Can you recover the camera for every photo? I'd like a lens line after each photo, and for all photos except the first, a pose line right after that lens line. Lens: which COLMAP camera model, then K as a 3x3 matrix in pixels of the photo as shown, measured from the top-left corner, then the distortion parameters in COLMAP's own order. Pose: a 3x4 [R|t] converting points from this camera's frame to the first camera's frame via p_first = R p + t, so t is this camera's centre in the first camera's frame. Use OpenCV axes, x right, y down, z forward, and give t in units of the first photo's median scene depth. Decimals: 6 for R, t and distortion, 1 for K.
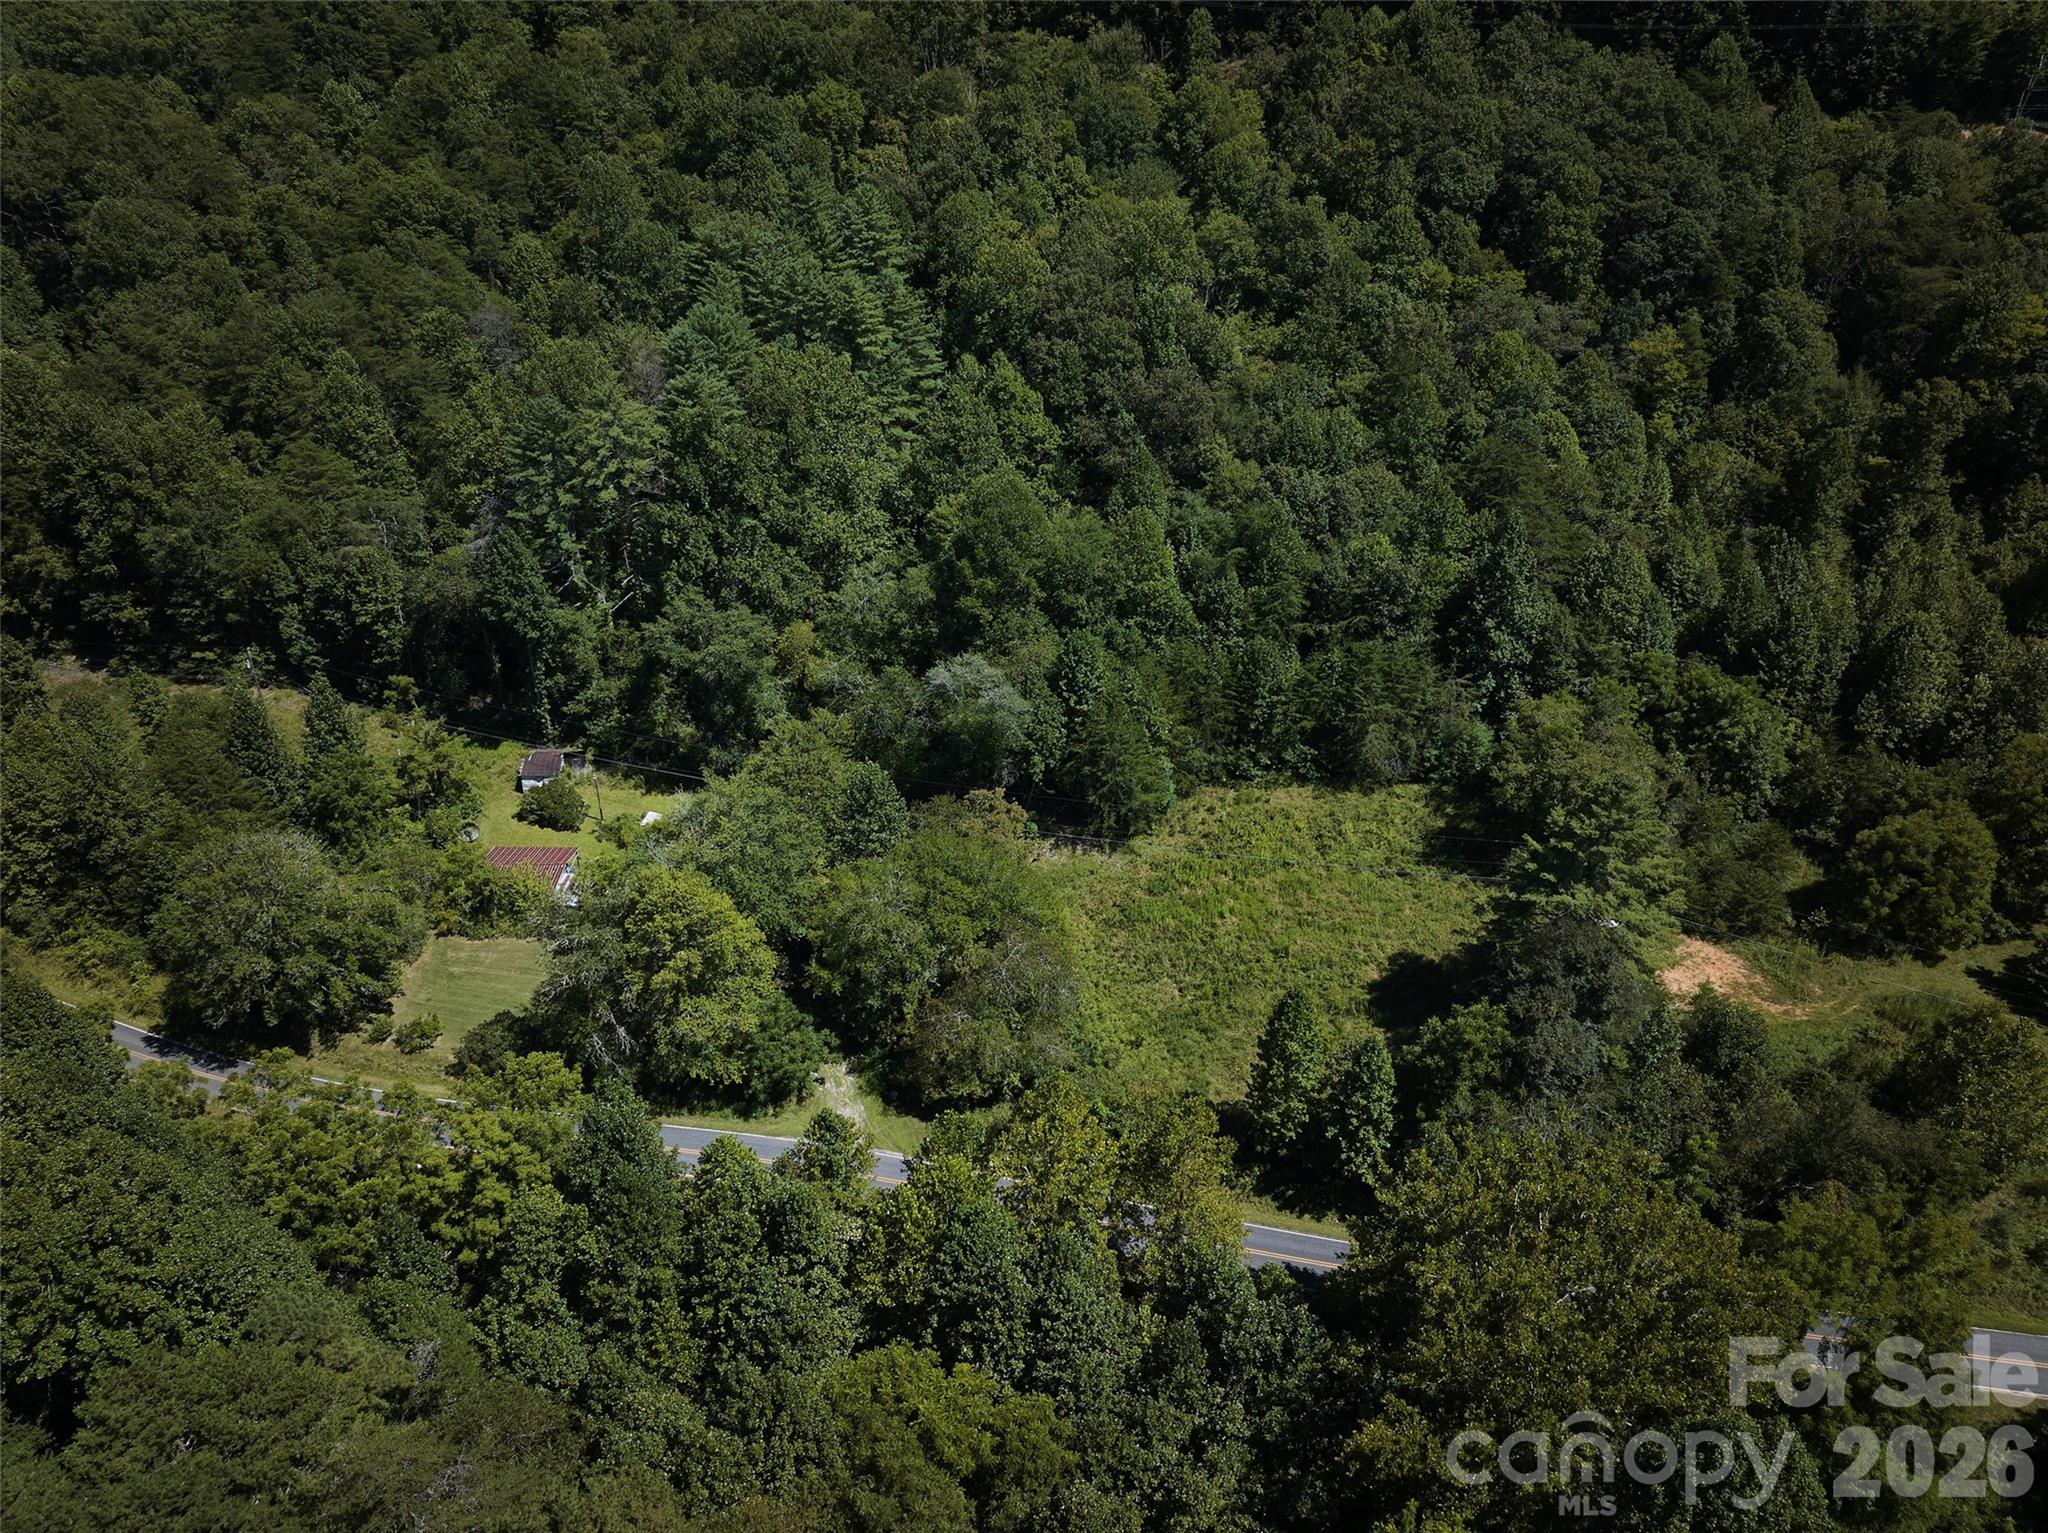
lens RADIAL K [[1442.6, 0, 1032.9], [0, 1442.6, 748.8], [0, 0, 1]] dist [-0.034201, -0.004750]
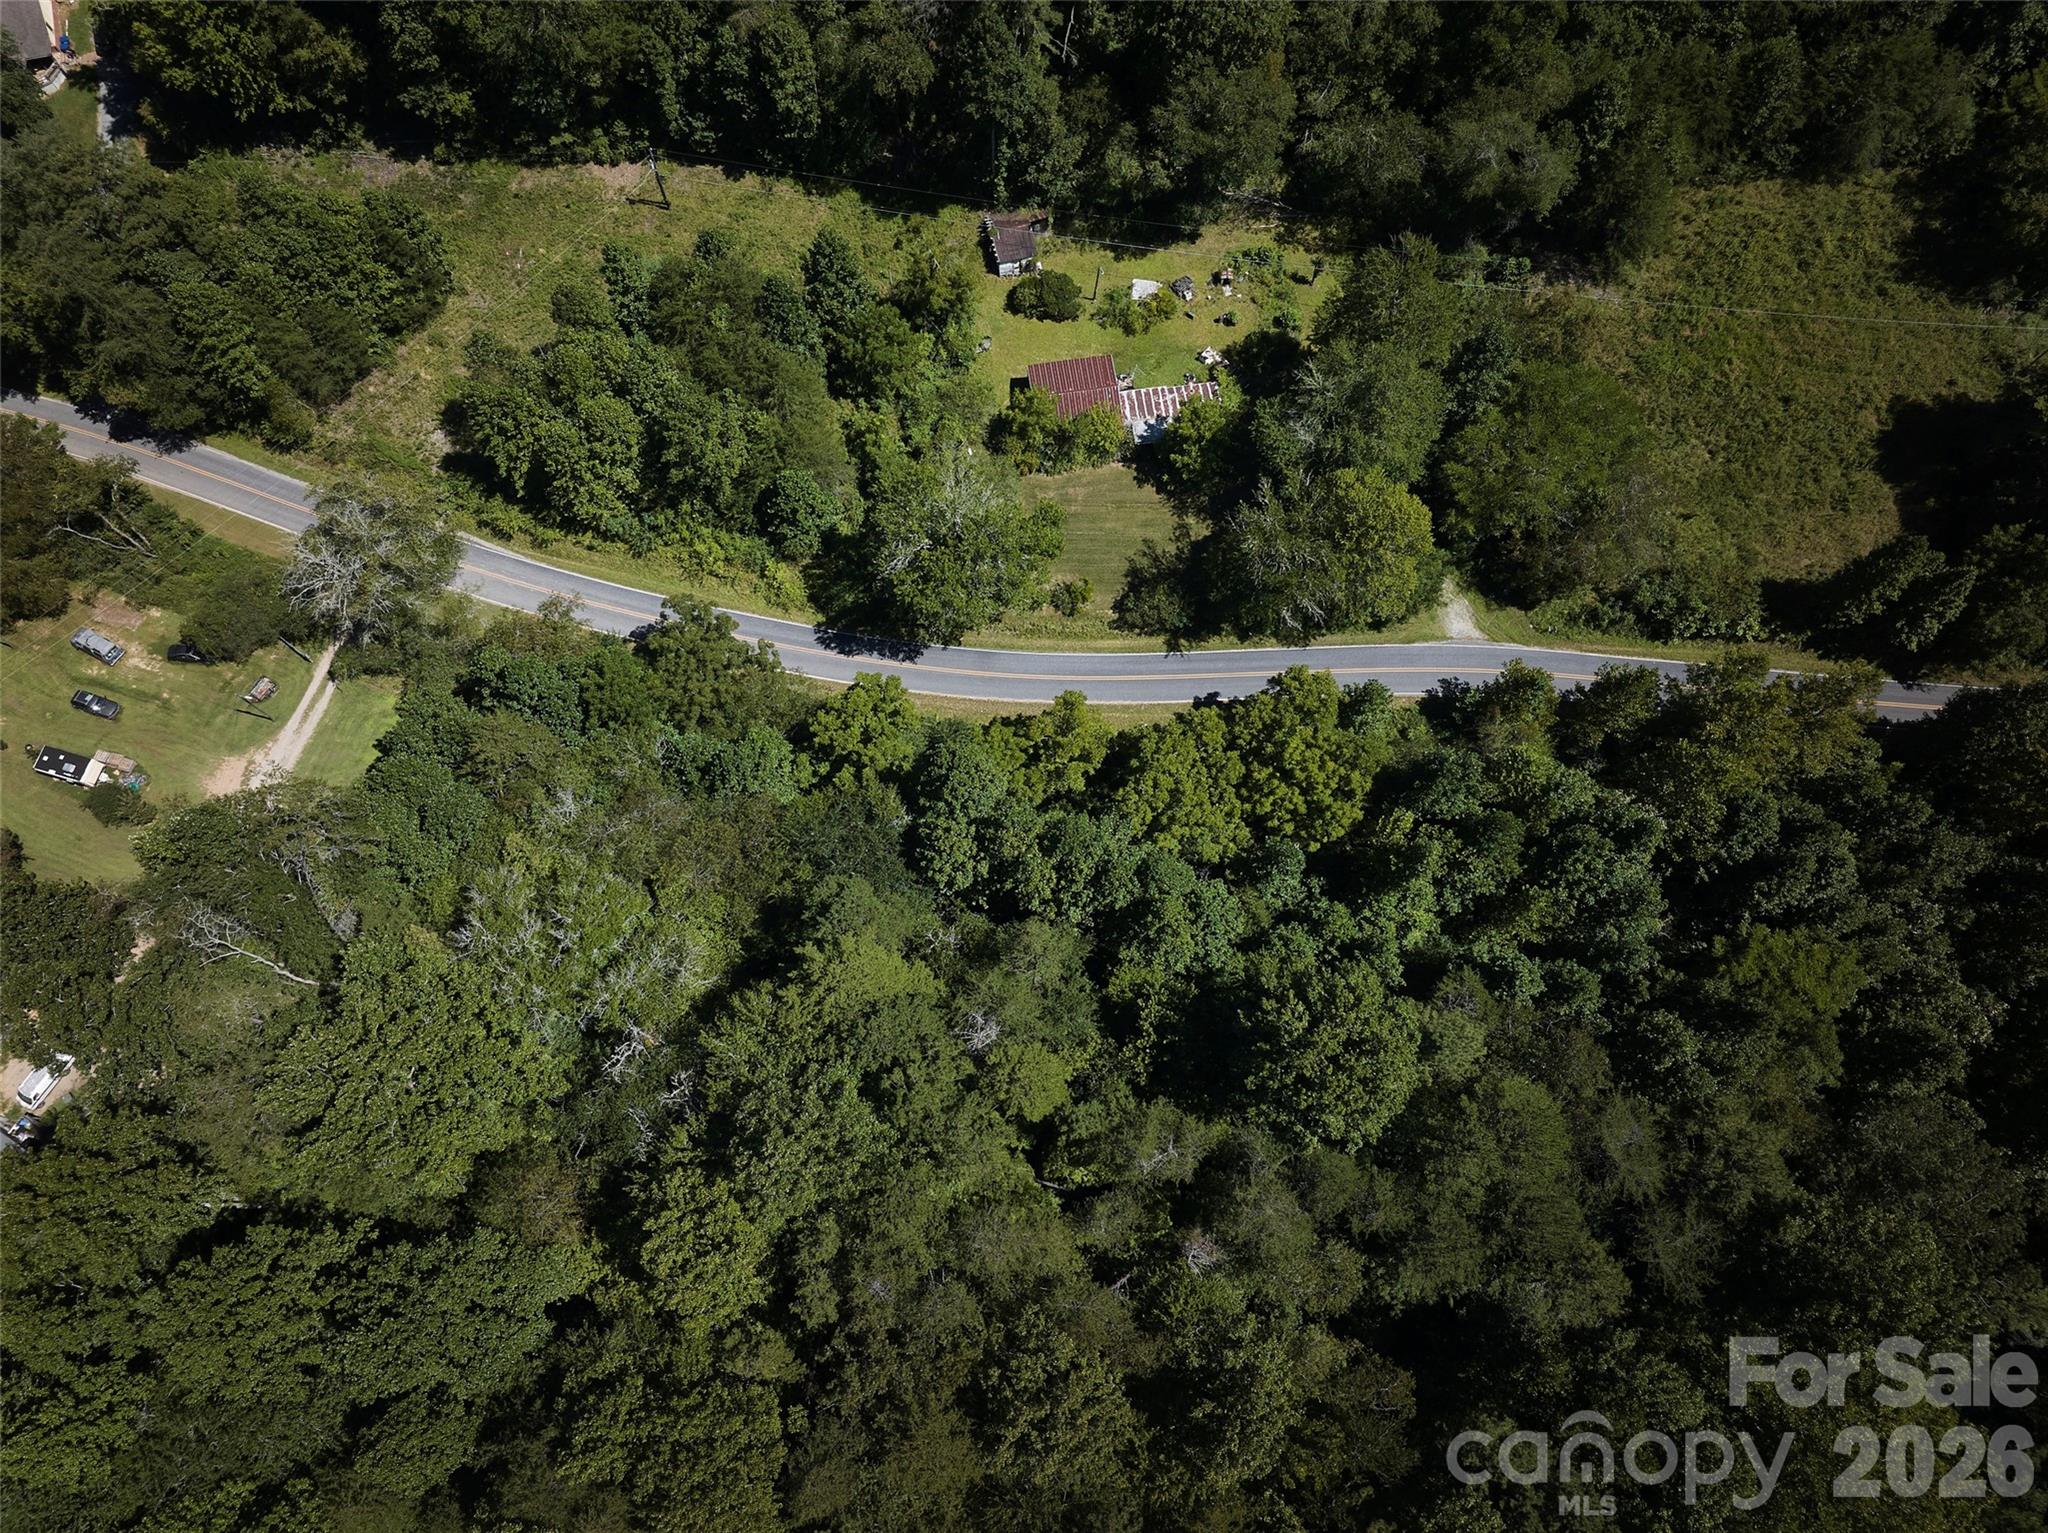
lens RADIAL K [[1441.9, 0, 1035.1], [0, 1441.9, 751.9], [0, 0, 1]] dist [-0.040548, 0.005550]
pose [[0.986148, -0.154879, 0.059377, -0.436040], [0.076542, 0.742489, 0.665471, -0.370825], [-0.147154, -0.651708, 0.744058, 0.068520]]
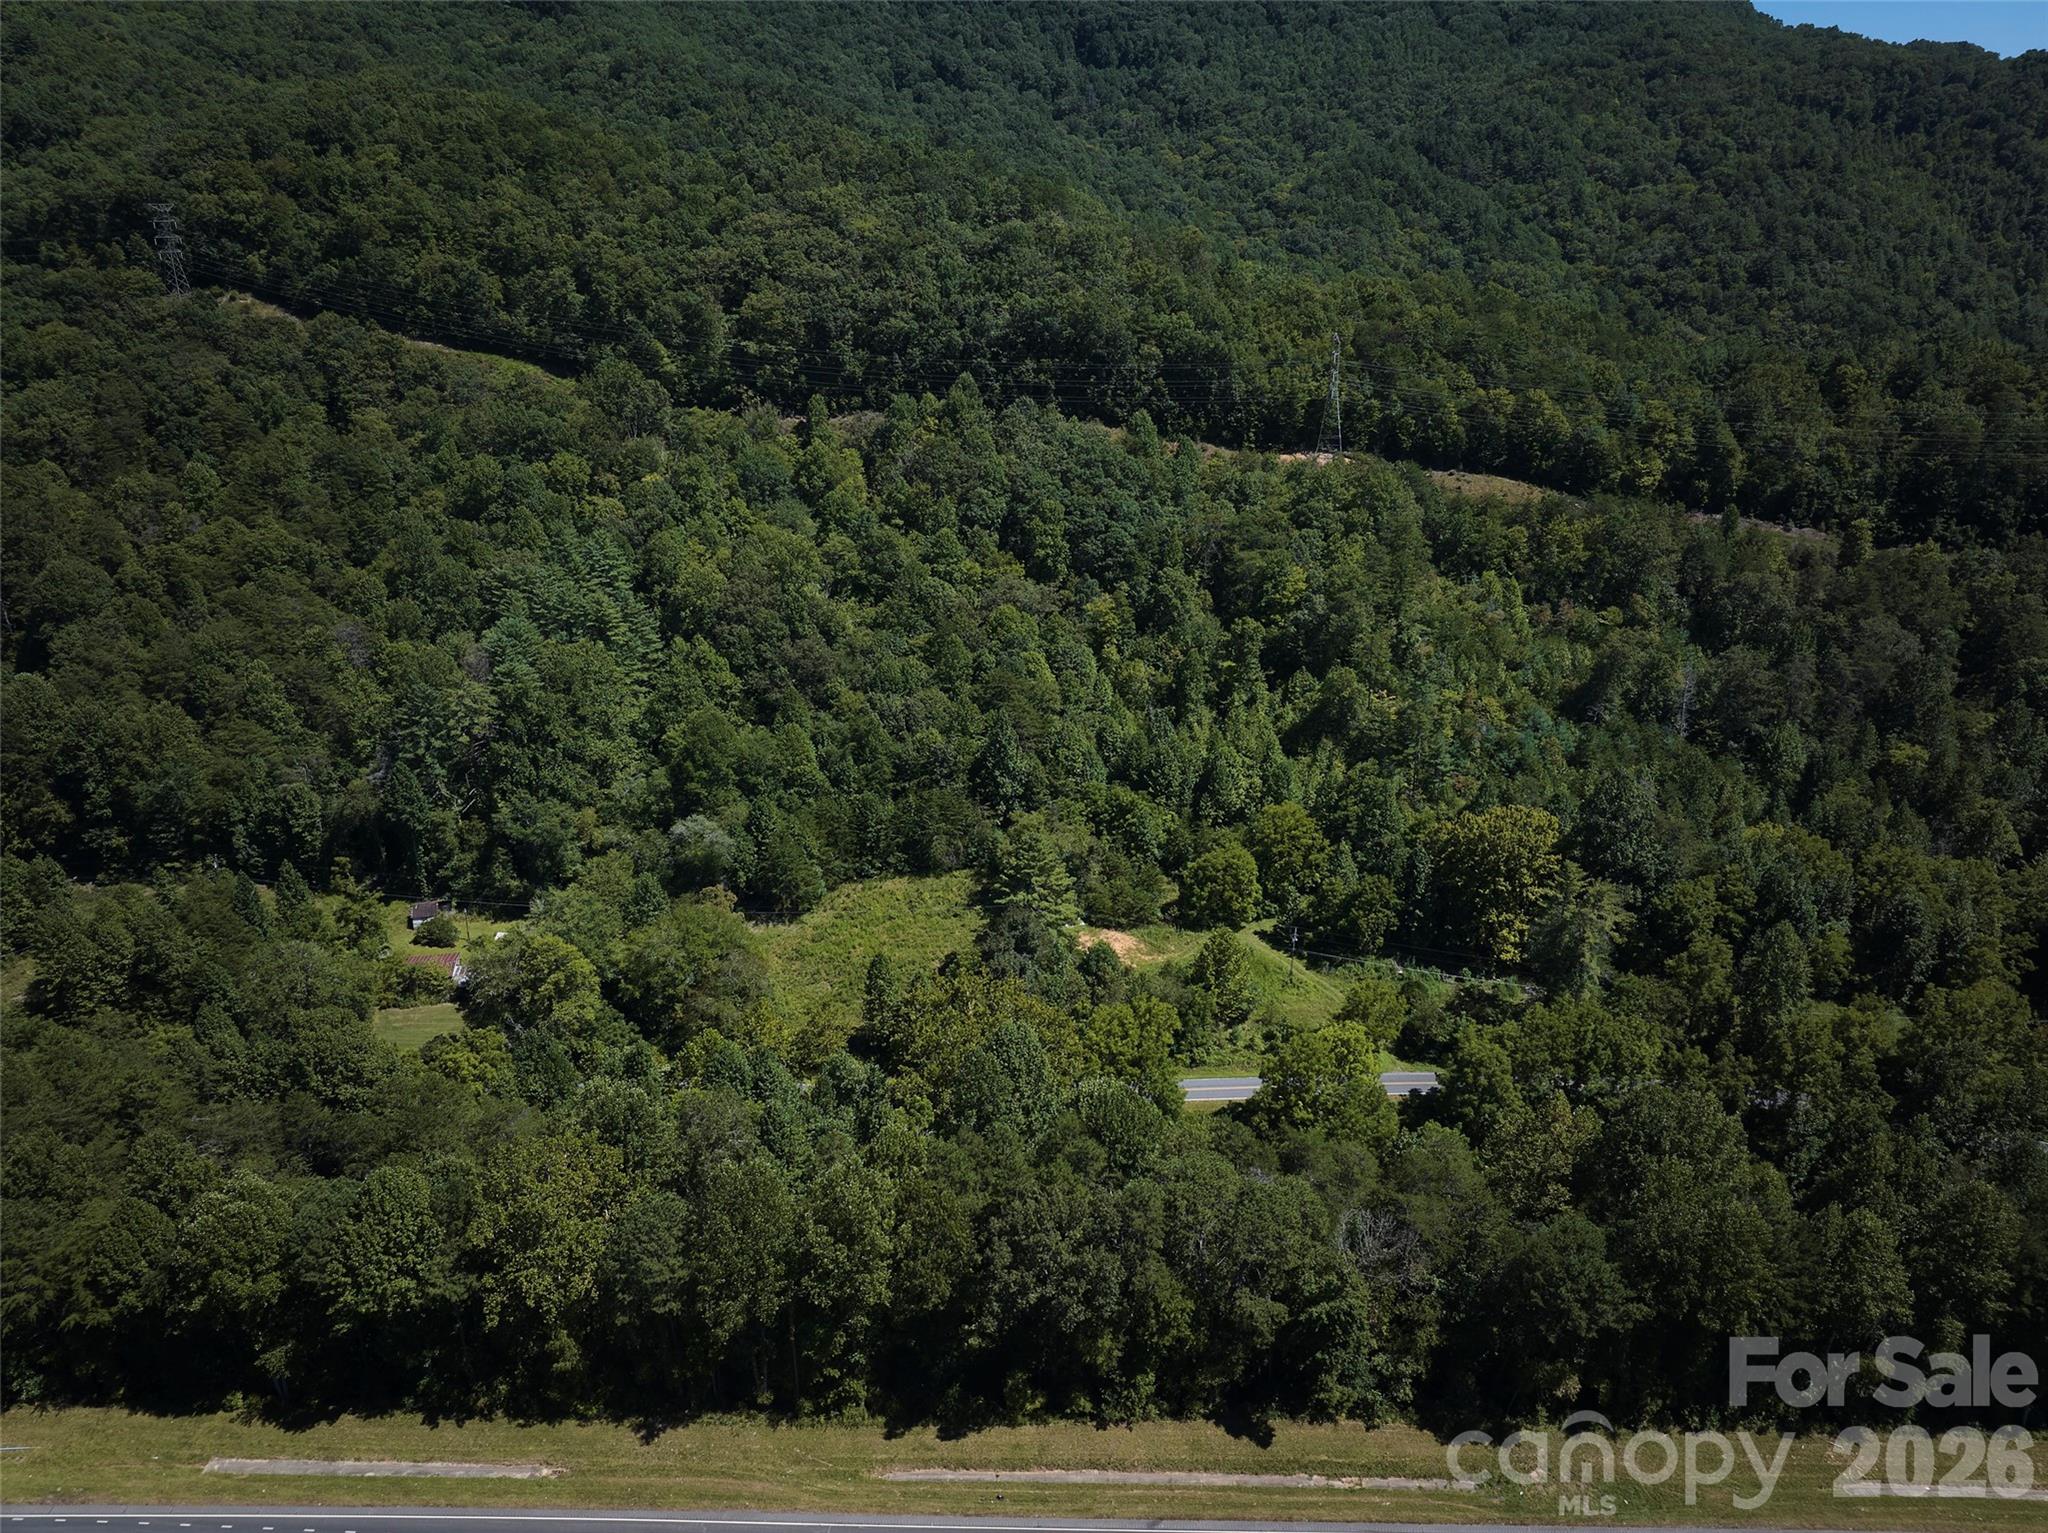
lens RADIAL K [[1451.6, 0, 1038.0], [0, 1451.6, 750.1], [0, 0, 1]] dist [-0.030921, -0.016863]
pose [[0.975281, -0.076020, 0.207481, 0.000869], [0.106349, 0.984541, -0.139172, 0.130057], [-0.193694, 0.157797, 0.968289, -0.695517]]
